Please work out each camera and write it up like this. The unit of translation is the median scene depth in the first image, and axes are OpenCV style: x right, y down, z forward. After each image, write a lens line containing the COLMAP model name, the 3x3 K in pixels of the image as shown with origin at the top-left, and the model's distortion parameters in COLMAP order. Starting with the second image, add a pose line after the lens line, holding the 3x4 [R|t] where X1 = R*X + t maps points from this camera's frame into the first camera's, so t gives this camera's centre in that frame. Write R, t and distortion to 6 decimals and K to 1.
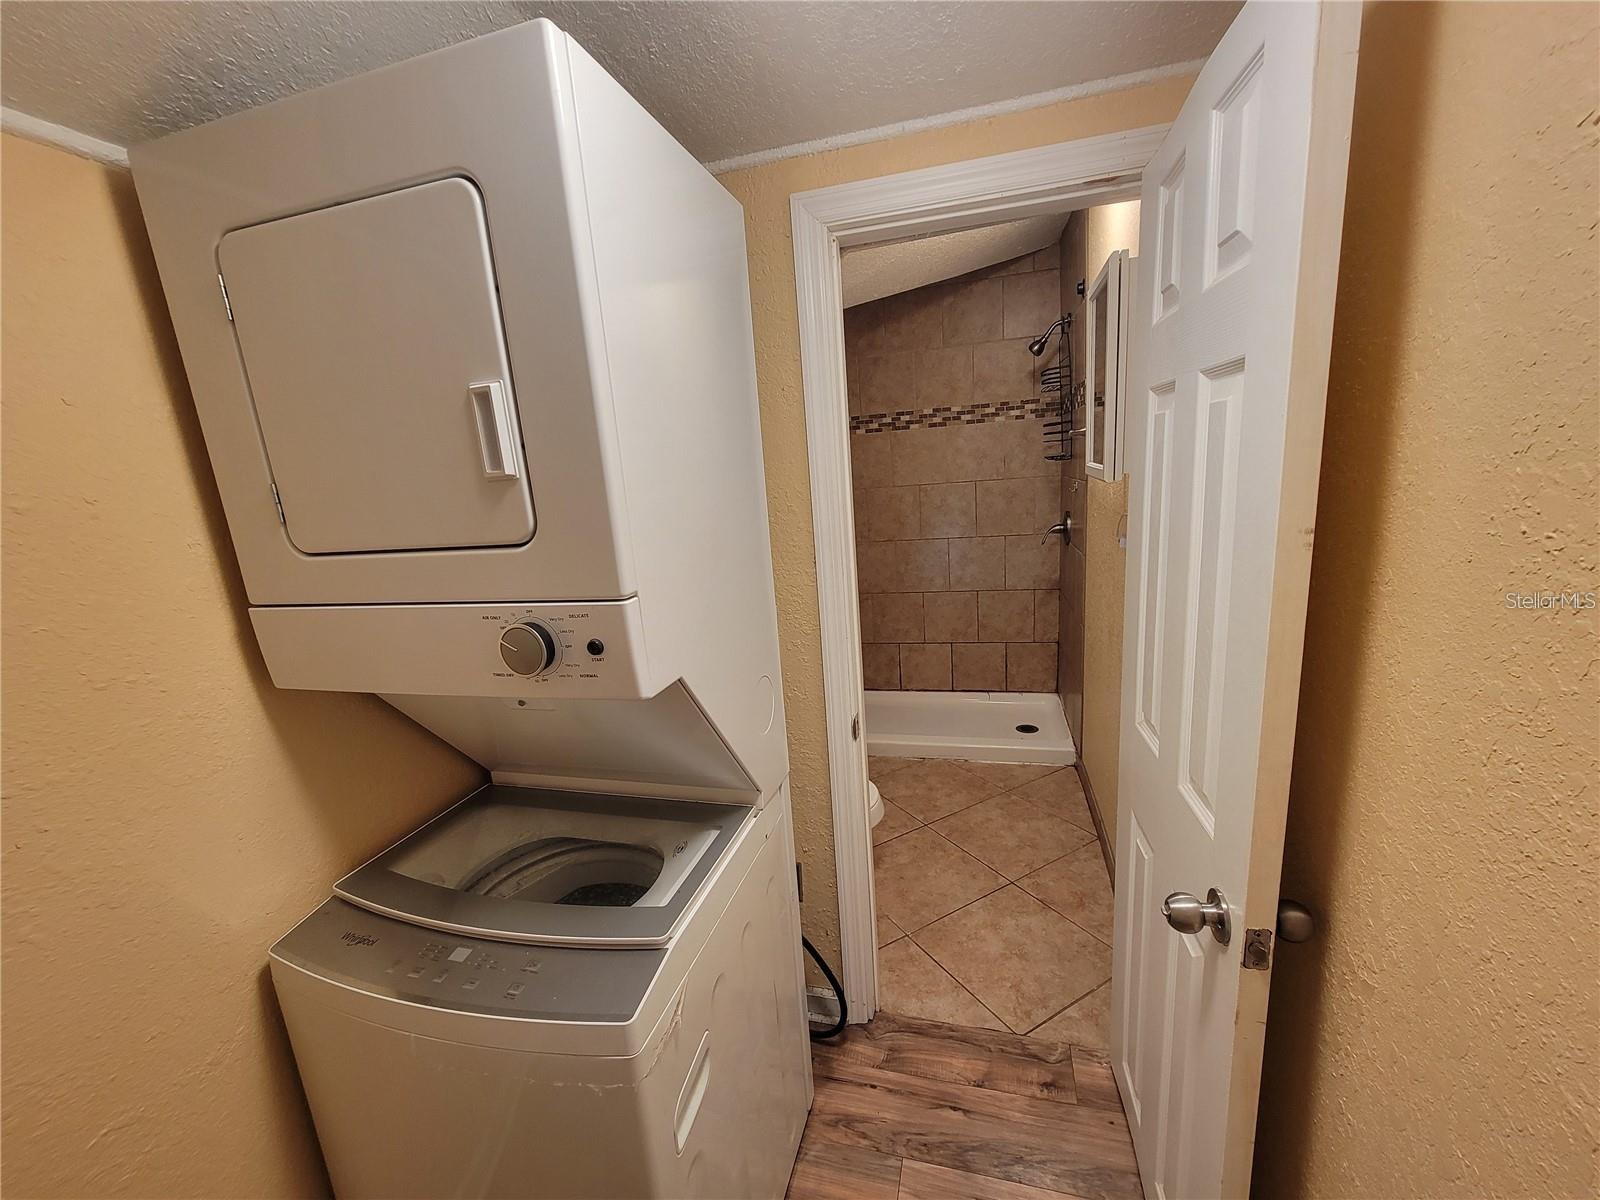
lens RADIAL K [[641.2, 0, 802.8], [0, 641.2, 602.8], [0, 0, 1]] dist [0.000770, 0.000046]
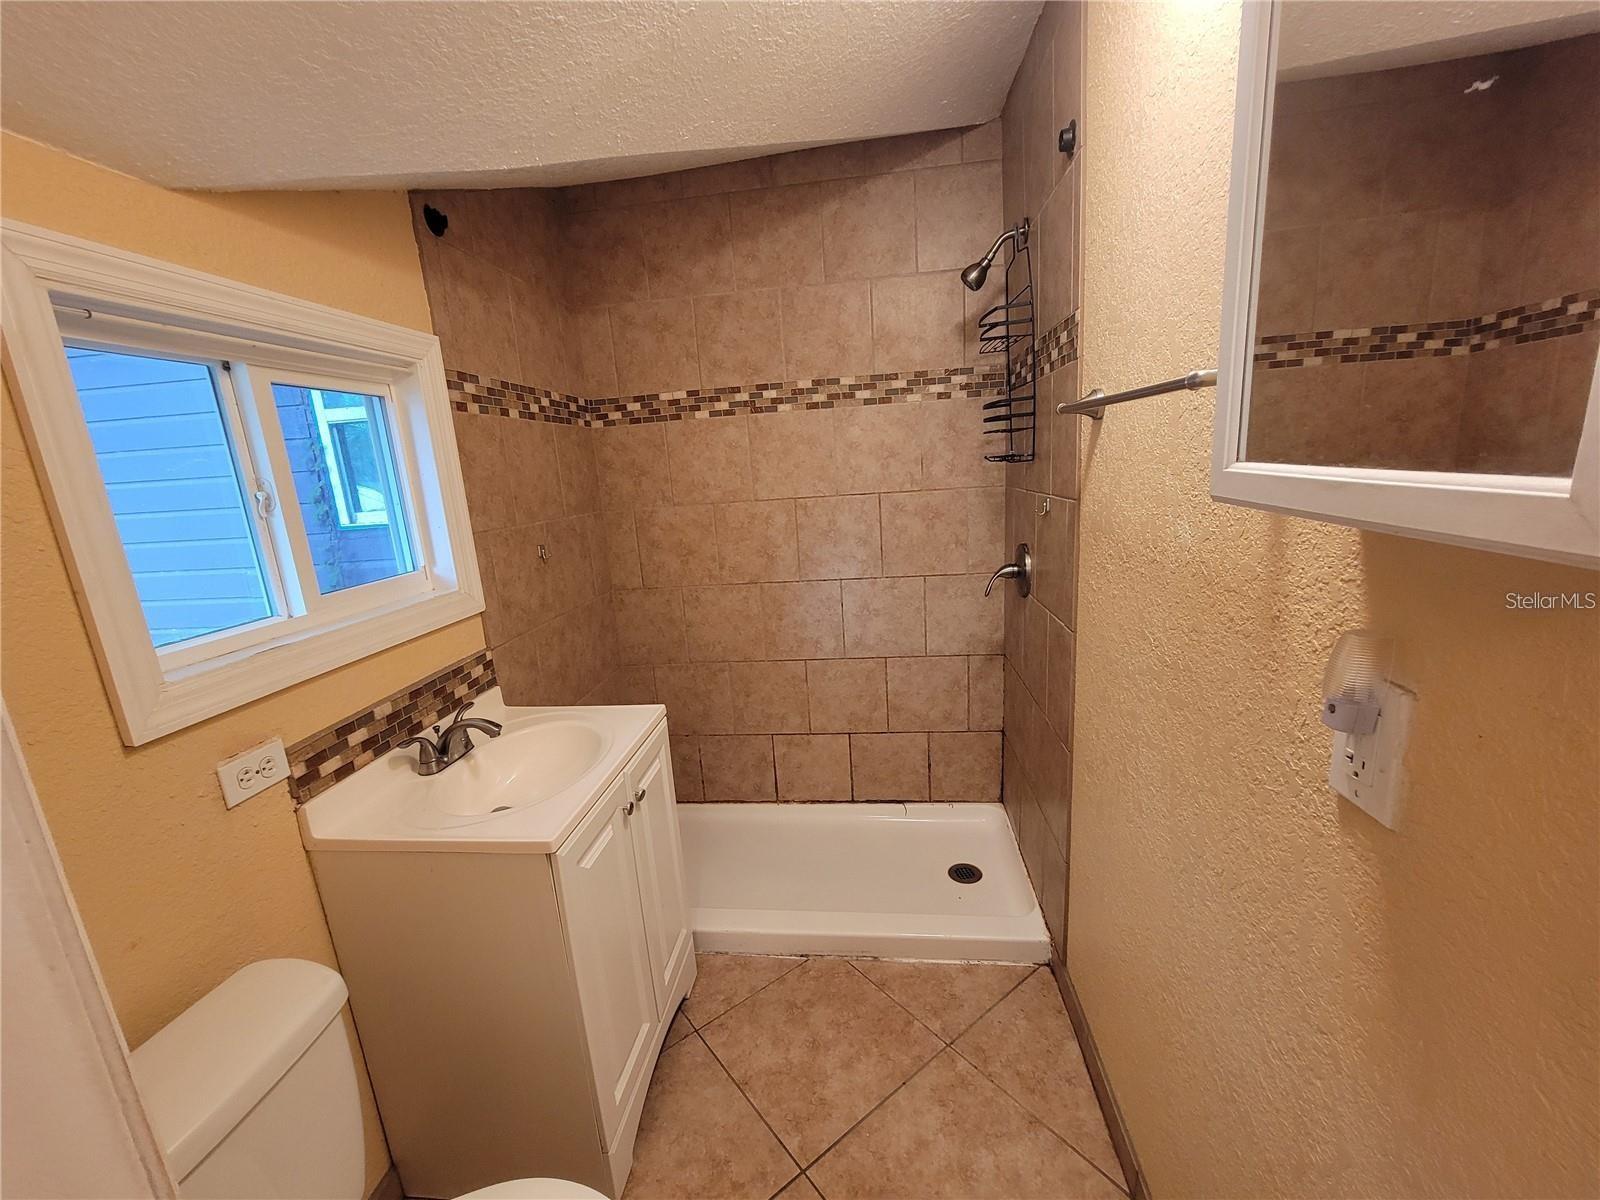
lens RADIAL K [[641.2, 0, 799.3], [0, 641.2, 601.1], [0, 0, 1]] dist [0.000770, 0.000046]
pose [[0.989529, -0.020987, 0.142800, 0.094380], [0.021665, 0.999760, -0.003200, -0.080526], [-0.142698, 0.006261, 0.989746, 0.370320]]
